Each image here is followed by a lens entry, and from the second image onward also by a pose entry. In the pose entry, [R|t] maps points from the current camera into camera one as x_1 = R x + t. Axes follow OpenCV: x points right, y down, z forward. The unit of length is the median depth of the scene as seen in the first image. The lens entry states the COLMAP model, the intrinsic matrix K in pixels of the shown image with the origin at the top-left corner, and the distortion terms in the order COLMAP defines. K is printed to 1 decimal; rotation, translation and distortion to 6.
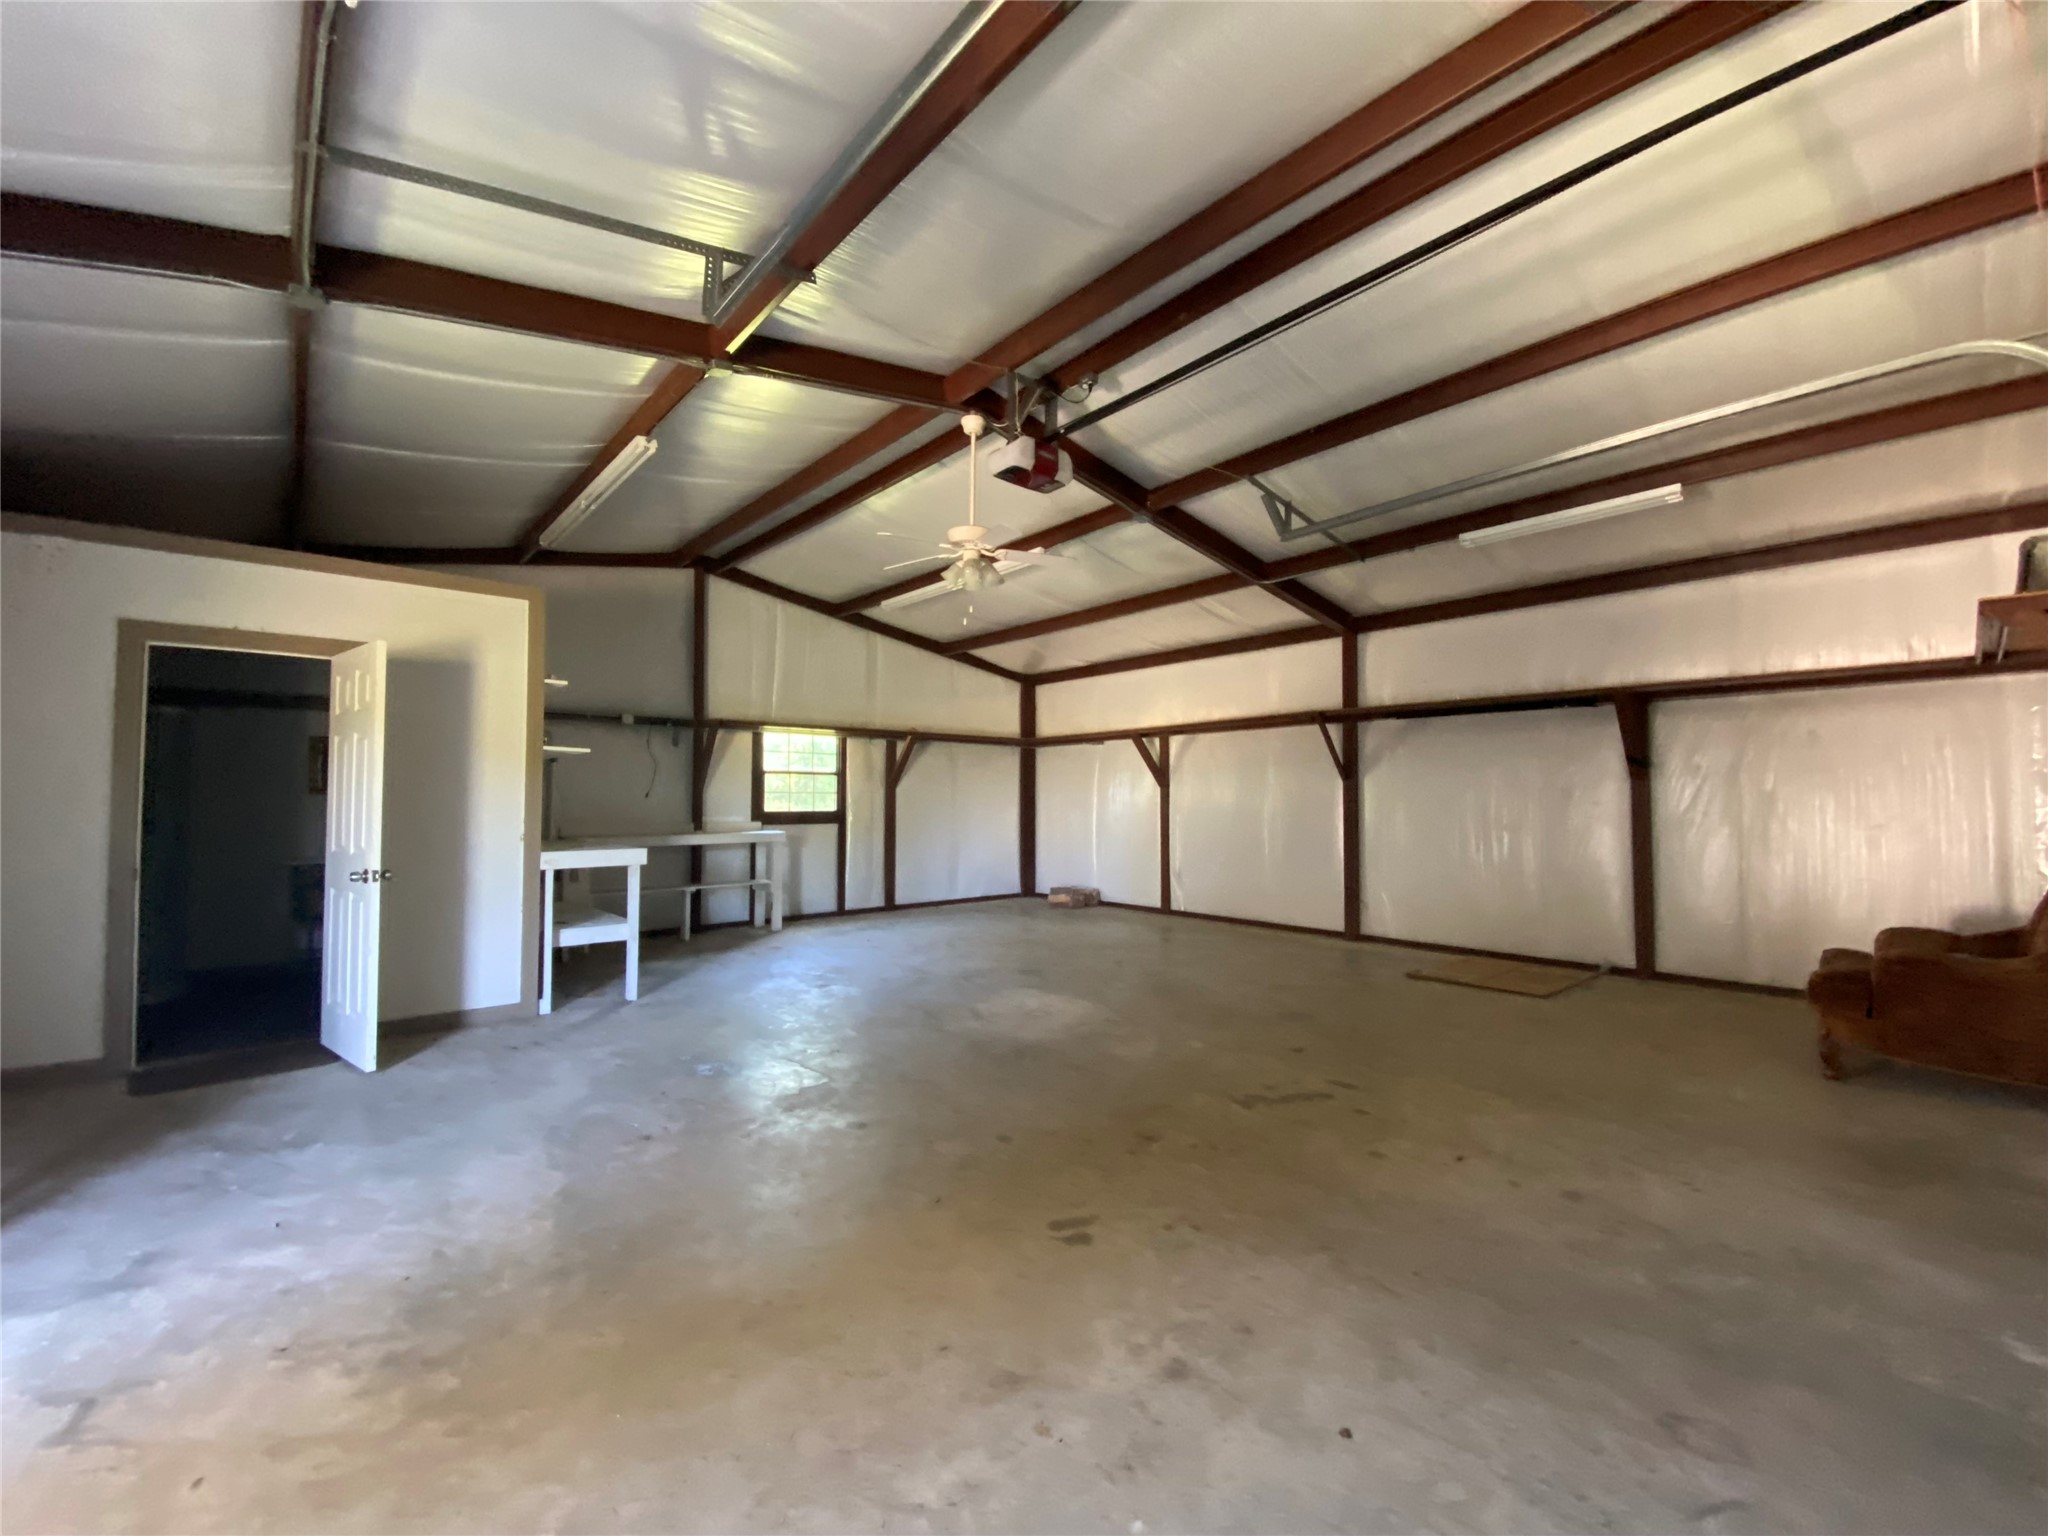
lens RADIAL K [[824.5, 0, 1016.1], [0, 824.5, 766.6], [0, 0, 1]] dist [0.017610, -0.017287]
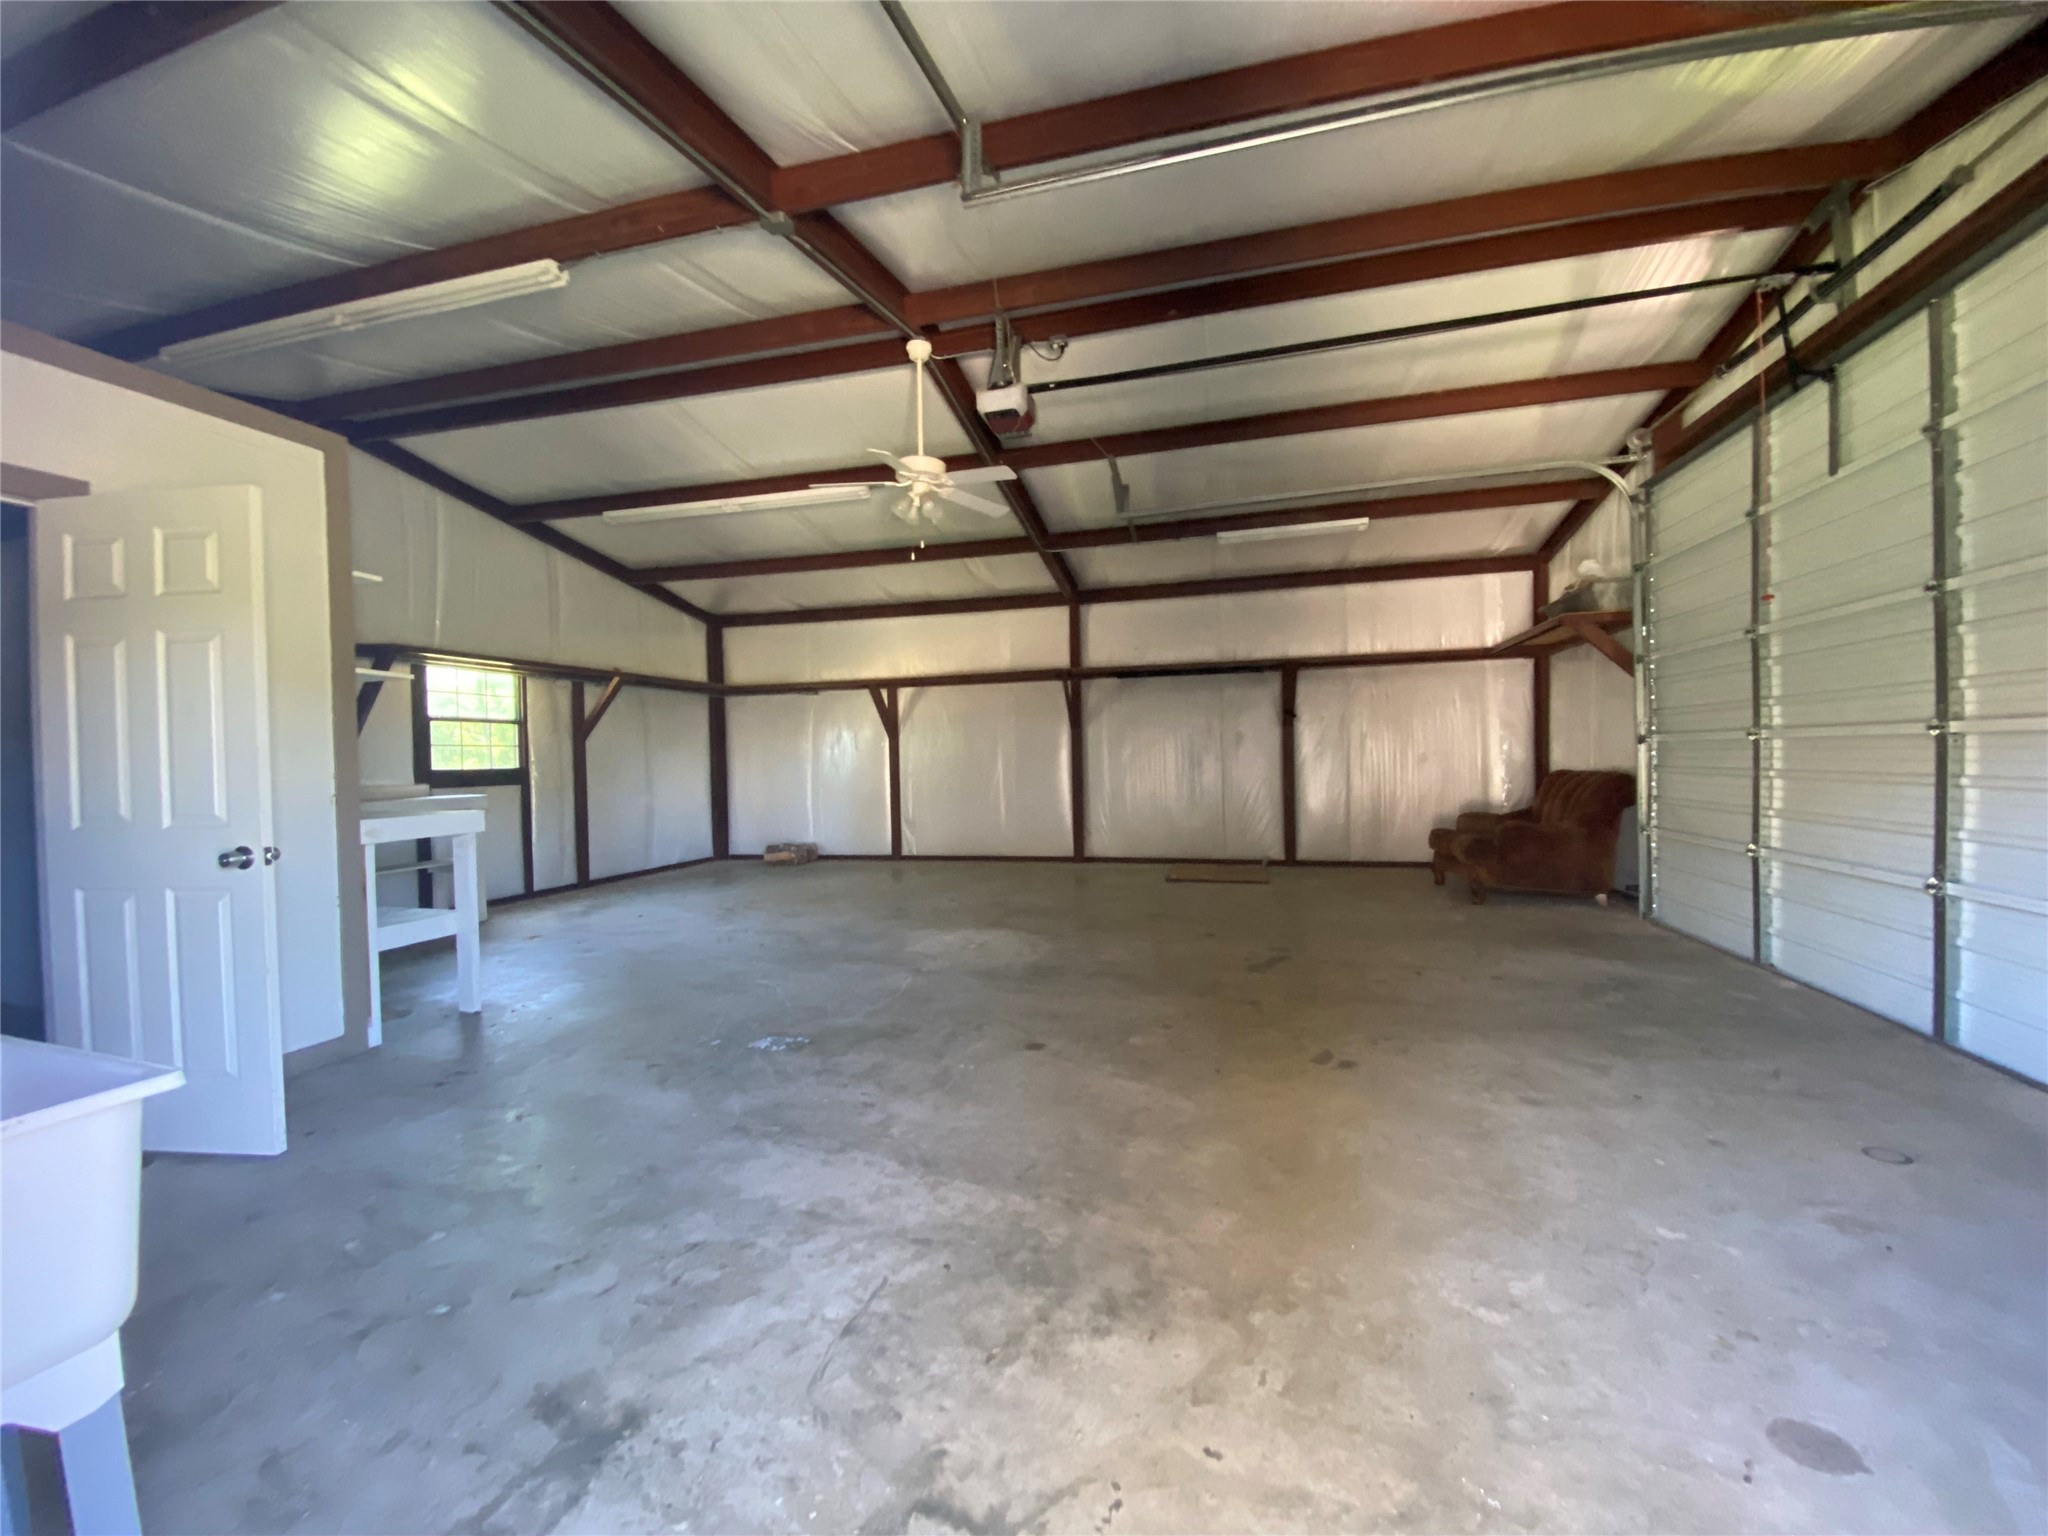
lens RADIAL K [[824.5, 0, 1026.2], [0, 824.5, 762.2], [0, 0, 1]] dist [0.017610, -0.017287]
pose [[0.830306, -0.021949, 0.556875, -0.373296], [-0.001842, 0.999111, 0.042125, 0.018433], [-0.557305, -0.036002, 0.829527, 0.083449]]
